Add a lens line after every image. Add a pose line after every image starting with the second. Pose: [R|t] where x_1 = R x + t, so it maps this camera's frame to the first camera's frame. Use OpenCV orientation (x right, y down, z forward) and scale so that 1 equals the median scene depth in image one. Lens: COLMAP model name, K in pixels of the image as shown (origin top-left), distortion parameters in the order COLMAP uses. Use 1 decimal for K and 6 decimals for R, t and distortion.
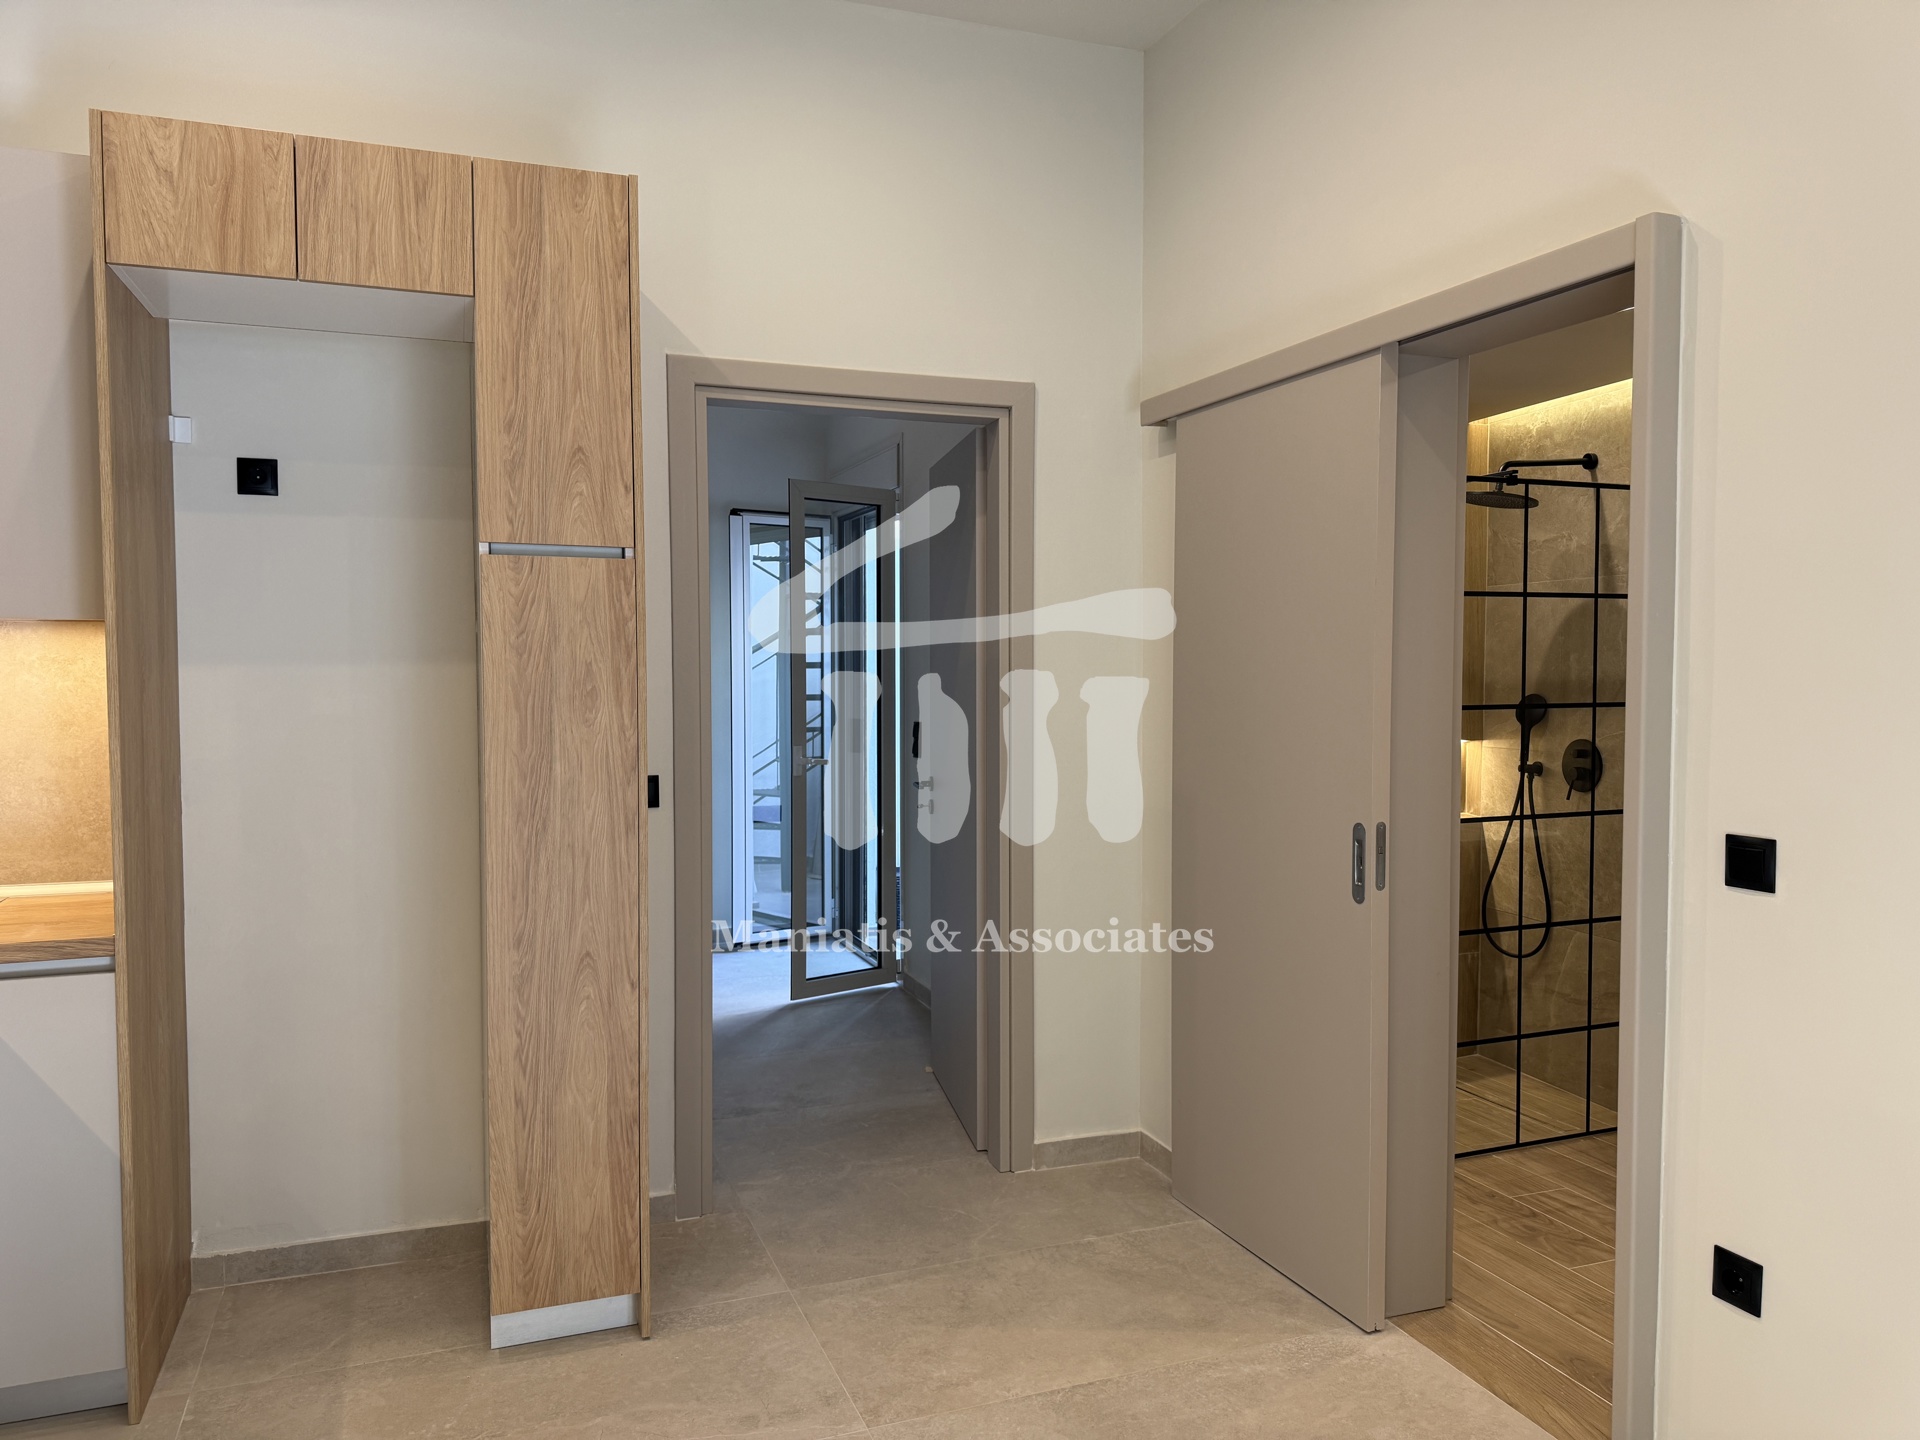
lens RADIAL K [[1359.2, 0, 957.3], [0, 1359.2, 727.7], [0, 0, 1]] dist [0.039440, -0.042163]
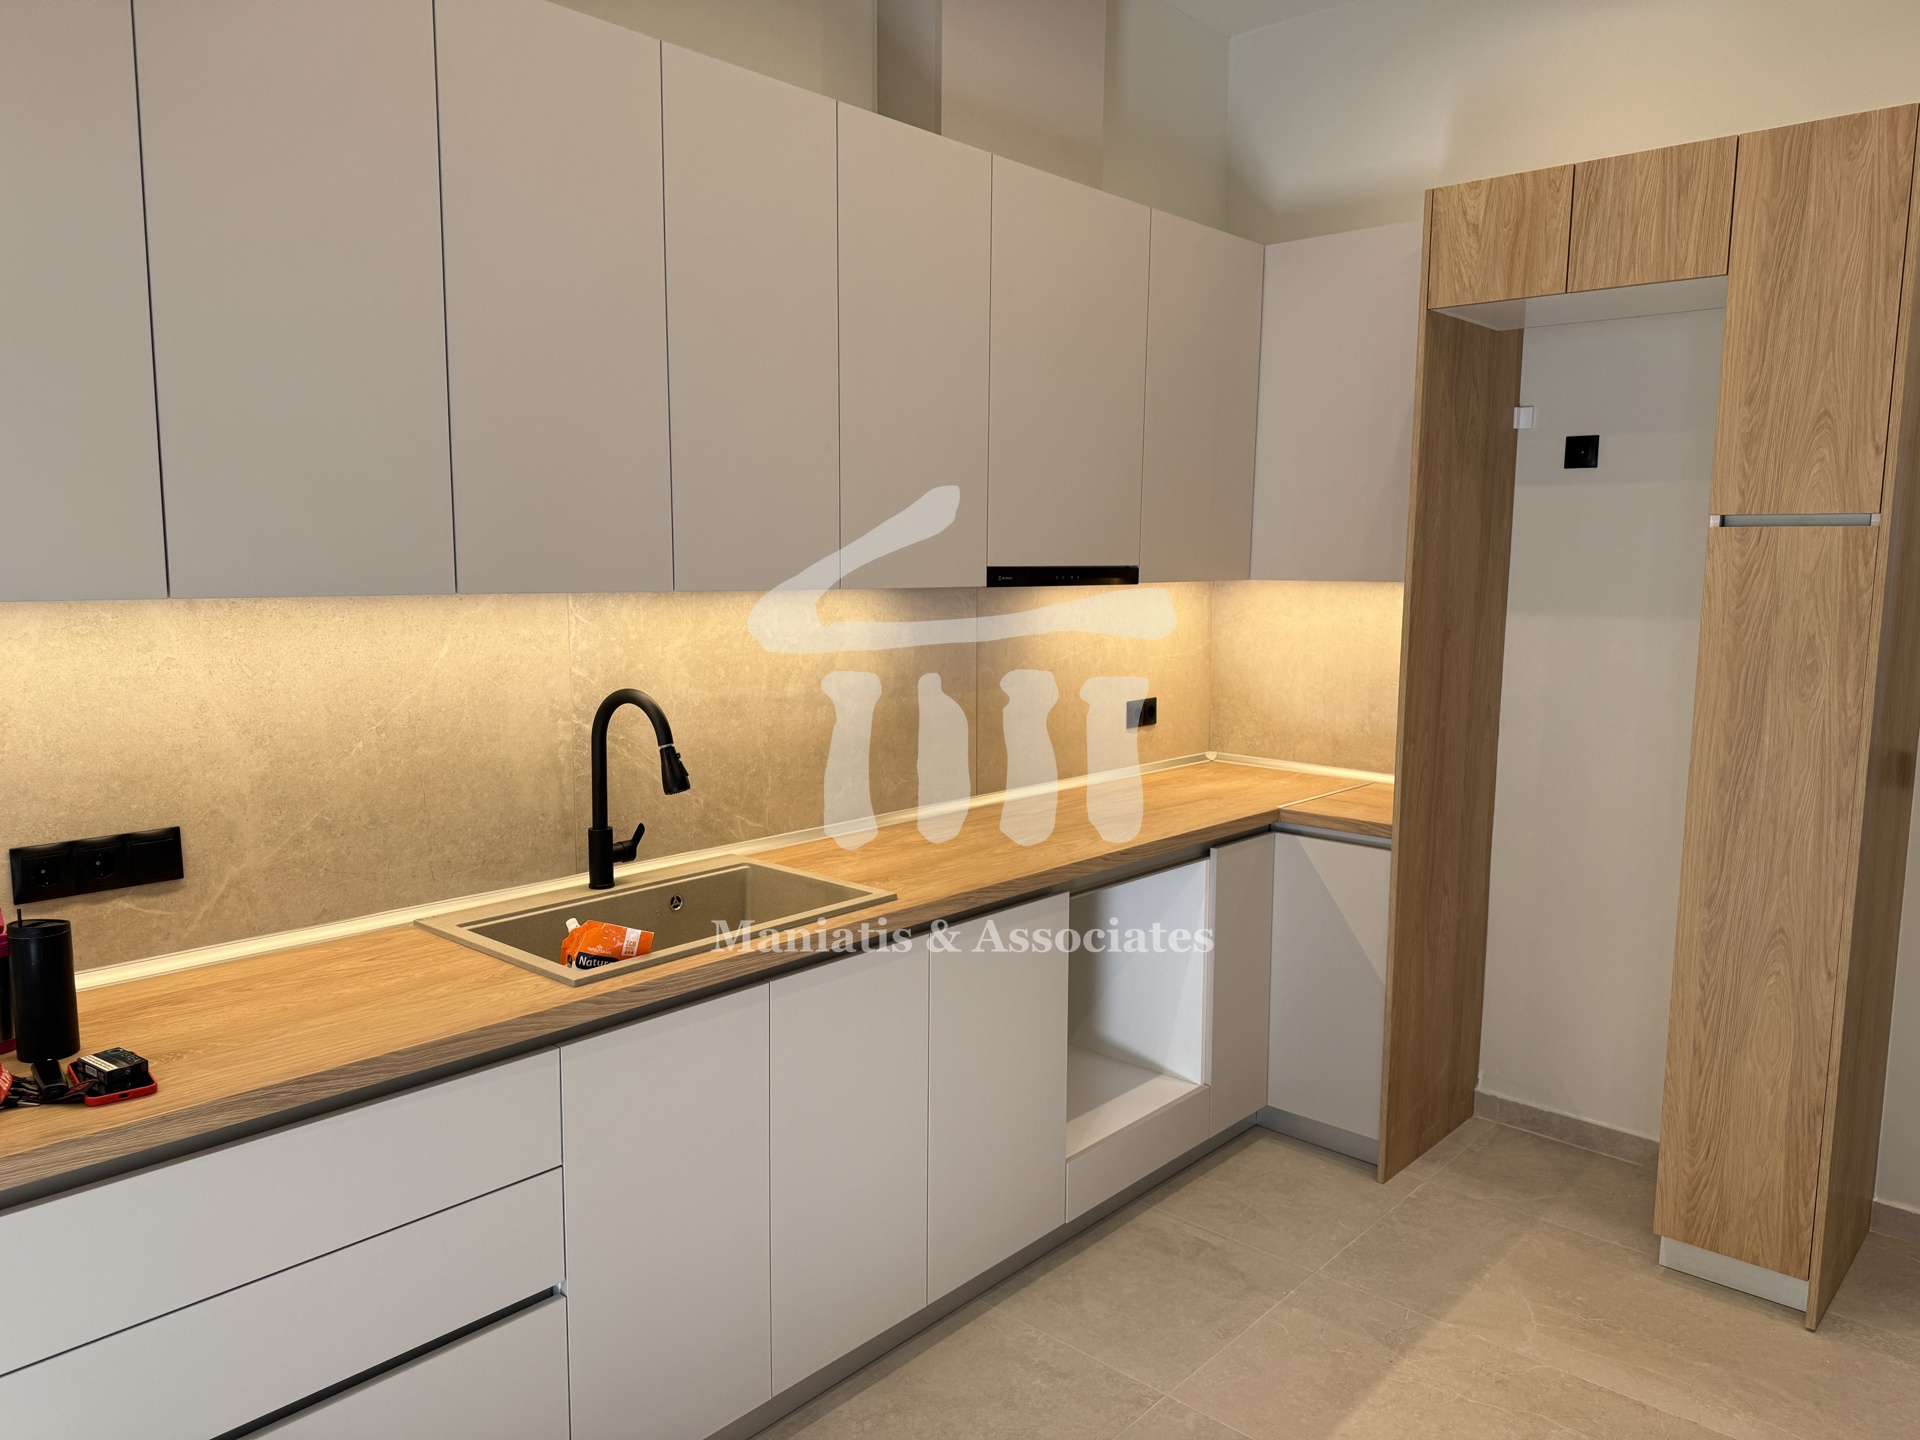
lens RADIAL K [[1359.2, 0, 957.3], [0, 1359.2, 727.7], [0, 0, 1]] dist [0.039440, -0.042163]
pose [[0.451804, 0.119109, -0.884130, 0.324726], [-0.050681, 0.992873, 0.107860, -0.057362], [0.890676, -0.003923, 0.454621, 0.016336]]
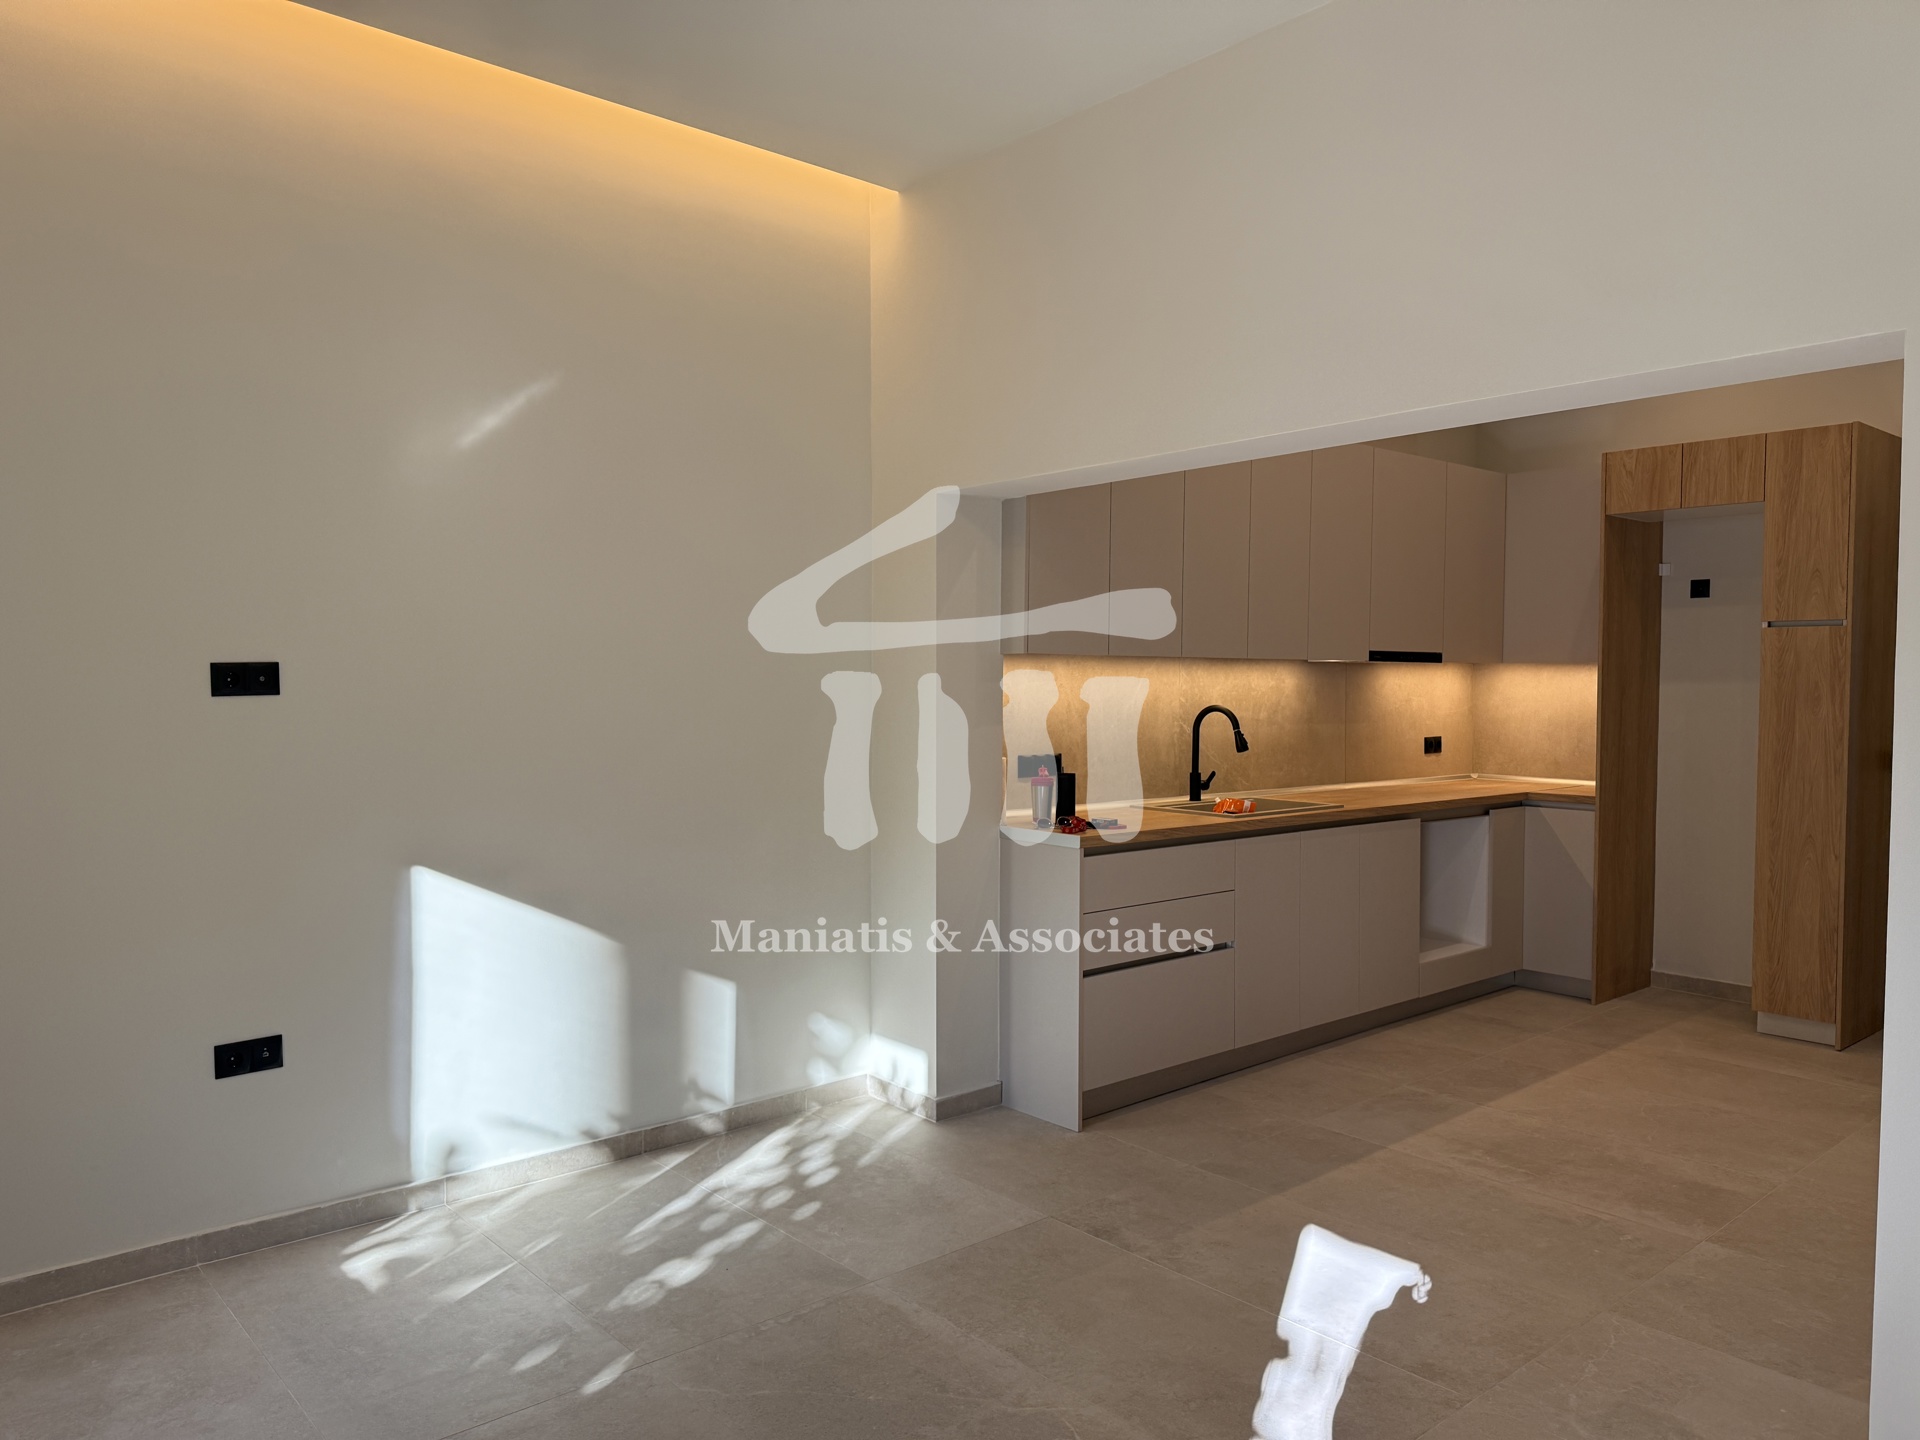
lens RADIAL K [[1341.9, 0, 976.2], [0, 1341.9, 726.3], [0, 0, 1]] dist [0.093180, -0.117998]
pose [[0.354290, 0.034119, -0.934513, 1.099949], [-0.050284, 0.998583, 0.017395, 0.040531], [0.933782, 0.040829, 0.355504, -0.771216]]
